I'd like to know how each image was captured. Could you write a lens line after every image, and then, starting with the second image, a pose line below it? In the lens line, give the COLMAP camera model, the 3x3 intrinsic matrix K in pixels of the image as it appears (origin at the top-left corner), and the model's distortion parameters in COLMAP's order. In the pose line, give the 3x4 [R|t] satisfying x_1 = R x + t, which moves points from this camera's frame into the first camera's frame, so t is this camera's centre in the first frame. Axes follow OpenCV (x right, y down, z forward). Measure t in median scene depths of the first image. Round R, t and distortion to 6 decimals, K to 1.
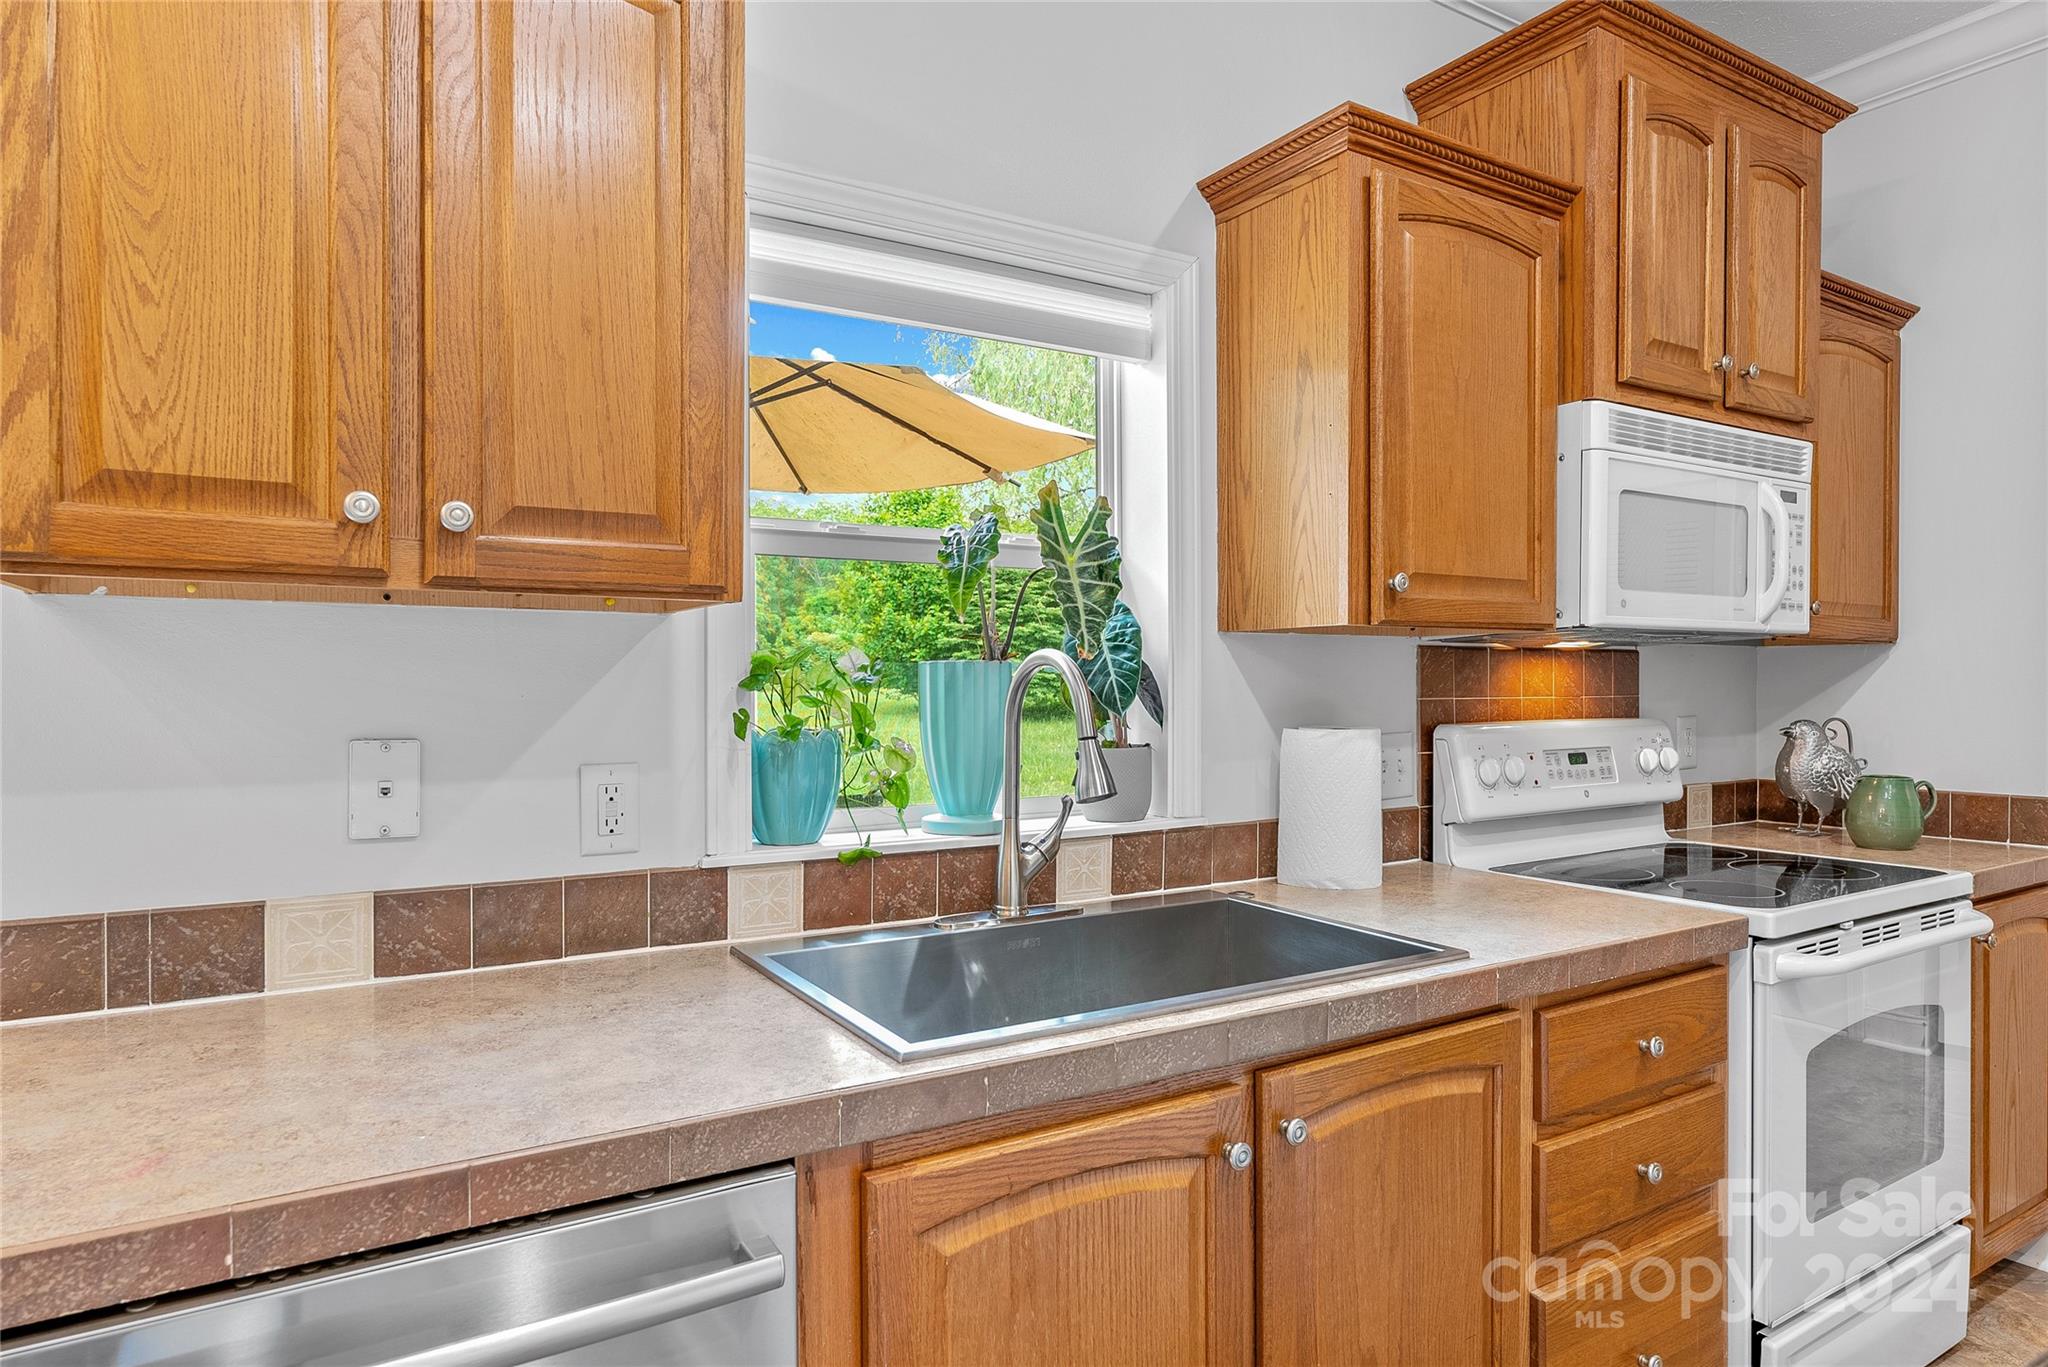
lens RADIAL K [[1191.9, 0, 1026.2], [0, 1191.9, 694.2], [0, 0, 1]] dist [-0.002526, -0.000299]
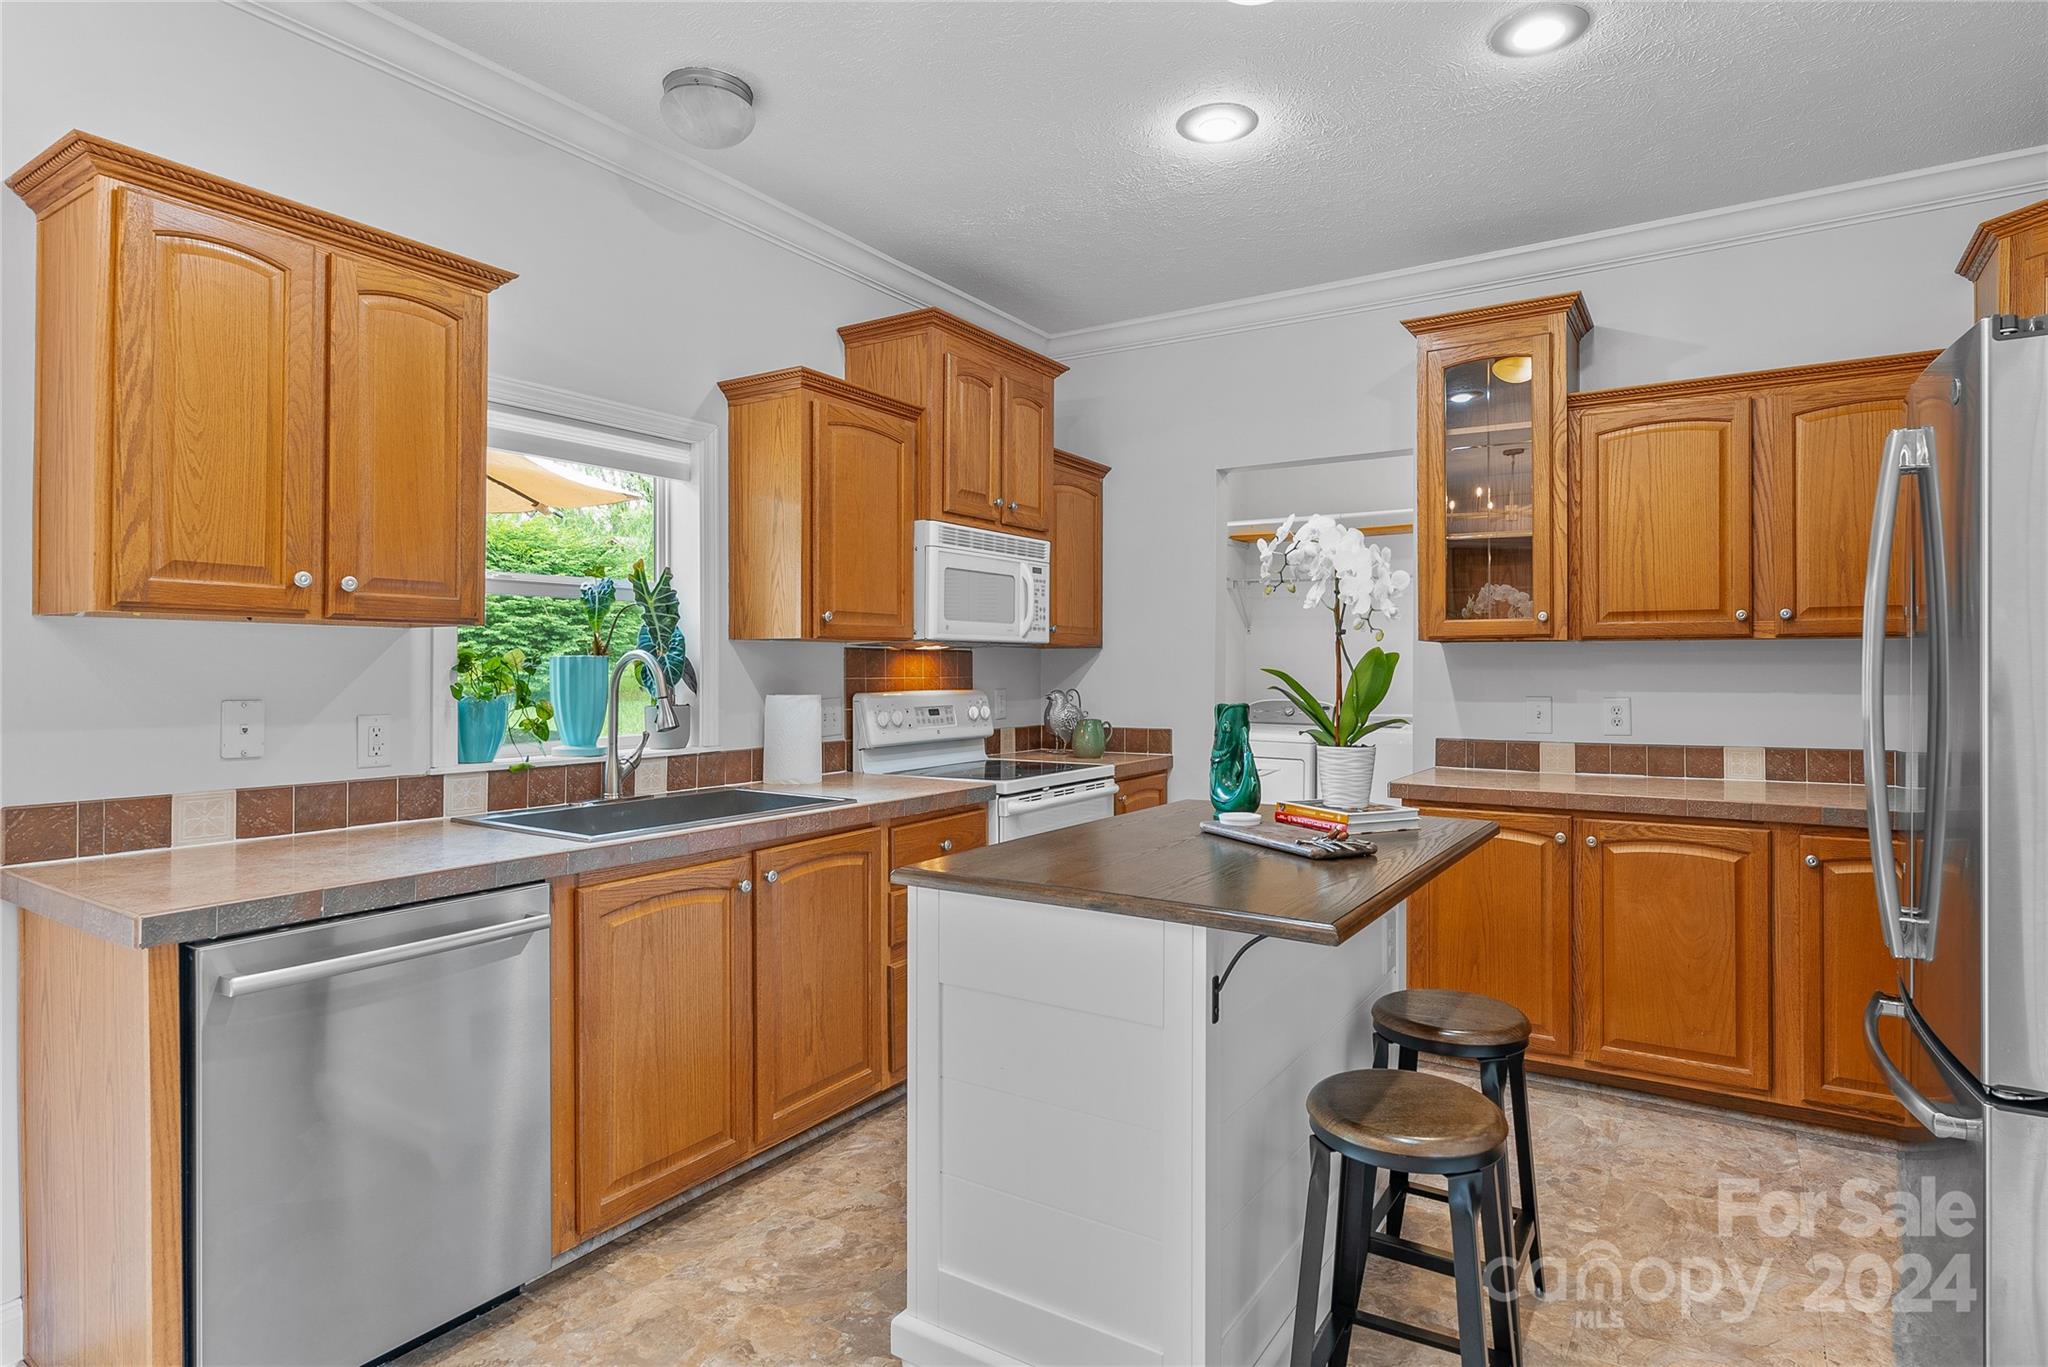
lens RADIAL K [[1091.1, 0, 1026.5], [0, 1091.1, 663.0], [0, 0, 1]] dist [-0.005036, -0.000217]
pose [[0.902583, 0.003780, 0.430498, -0.143977], [0.003484, 0.999865, -0.016085, 0.009635], [-0.430501, 0.016018, 0.902448, -0.678551]]
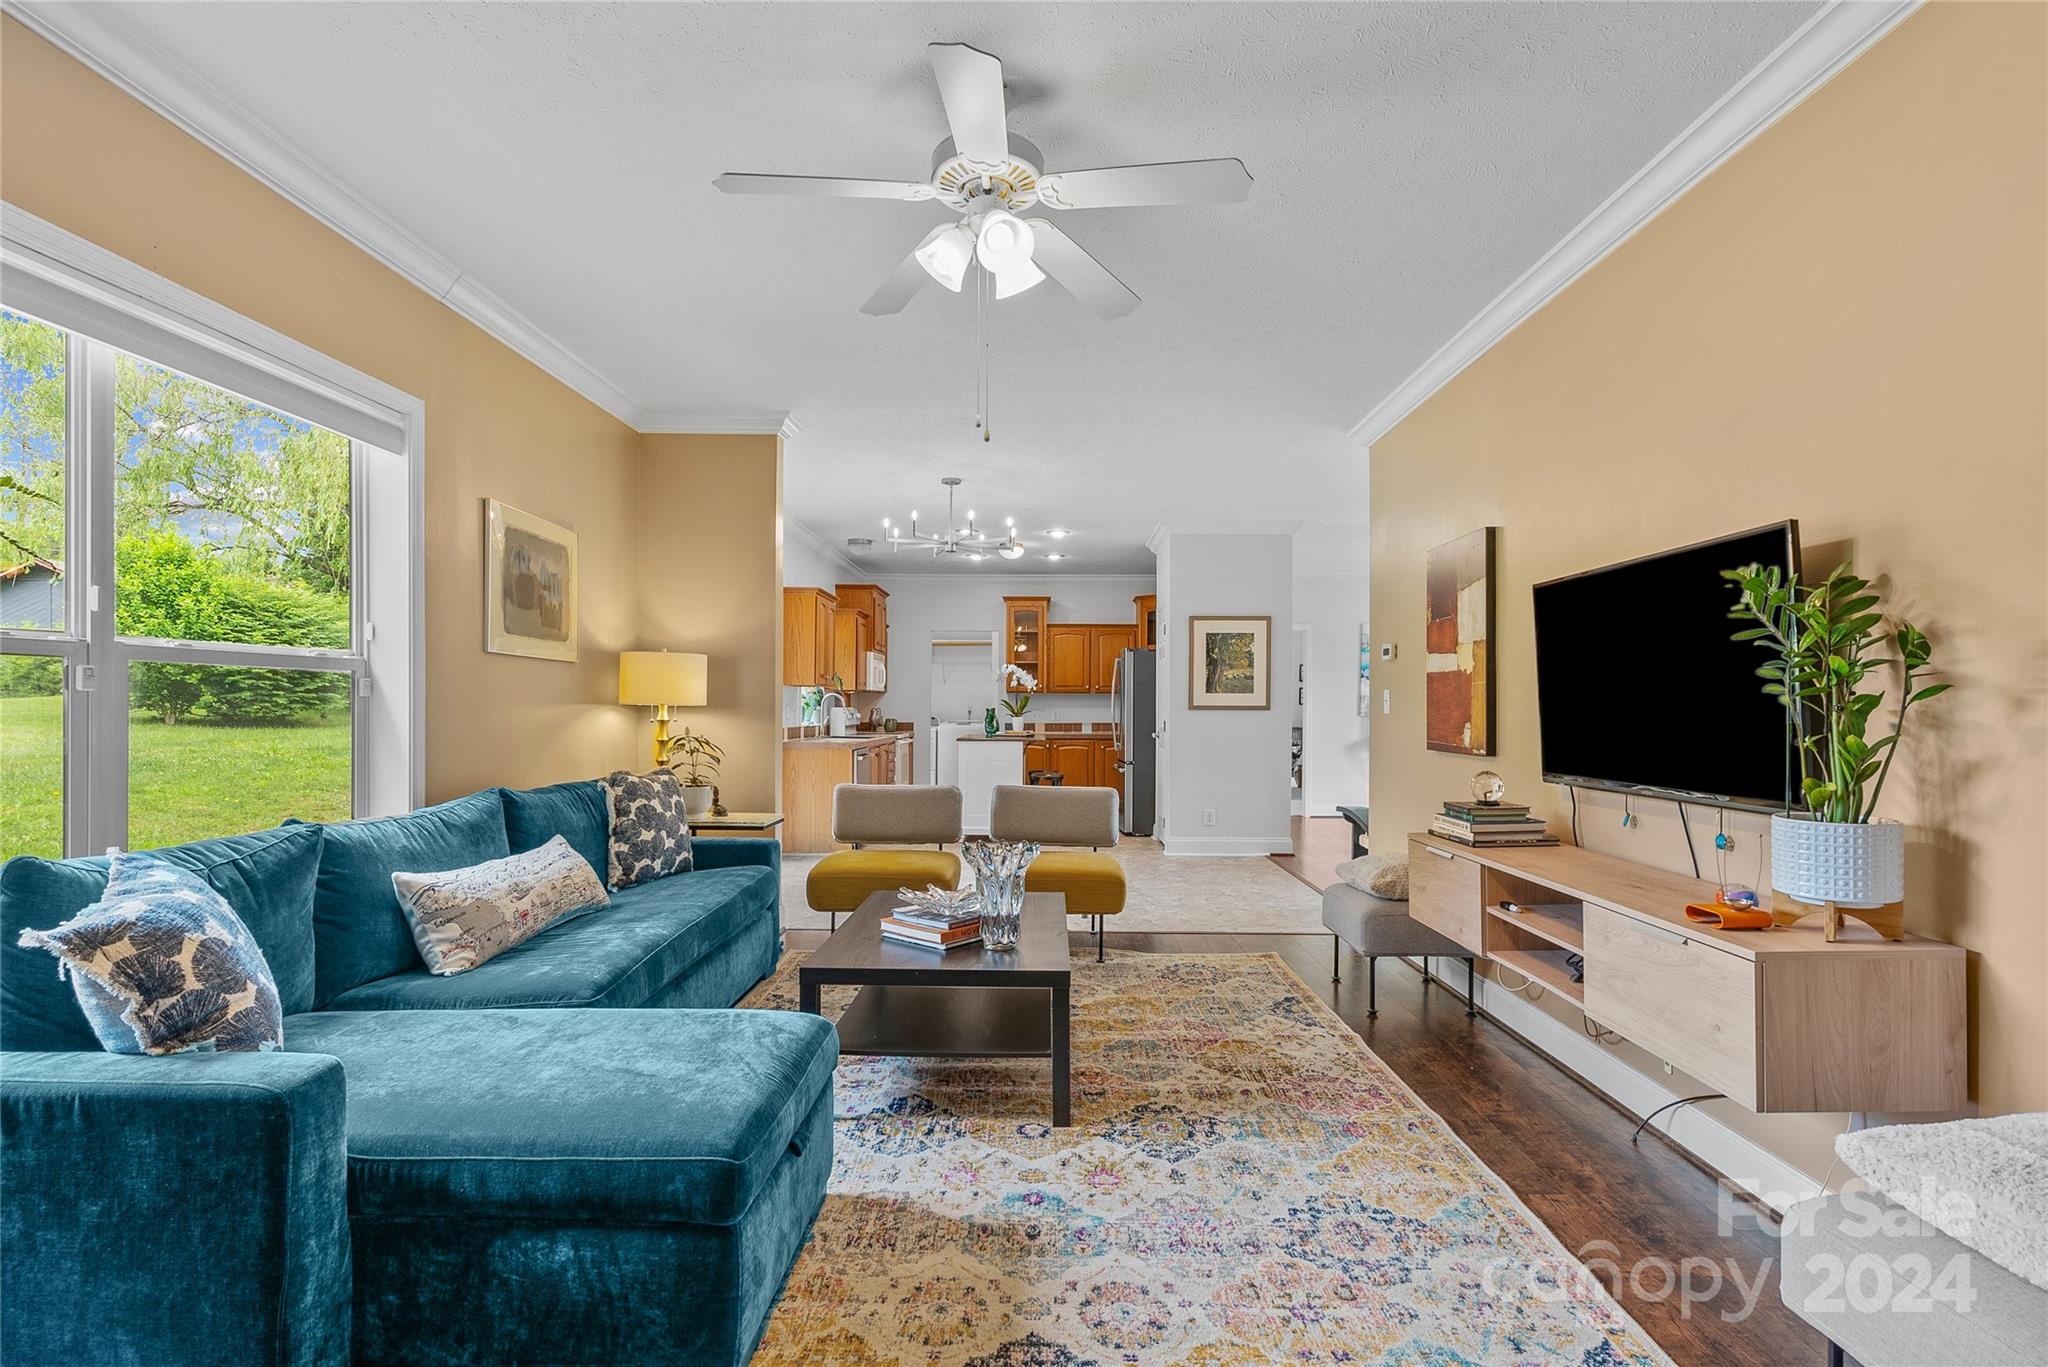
lens RADIAL K [[955.4, 0, 1033.0], [0, 955.4, 706.6], [0, 0, 1]] dist [-0.004058, 0.000420]
pose [[0.529282, 0.001408, 0.848445, -3.317729], [0.005164, 0.999975, -0.004880, 0.054020], [-0.848430, 0.006964, 0.529261, -2.317579]]
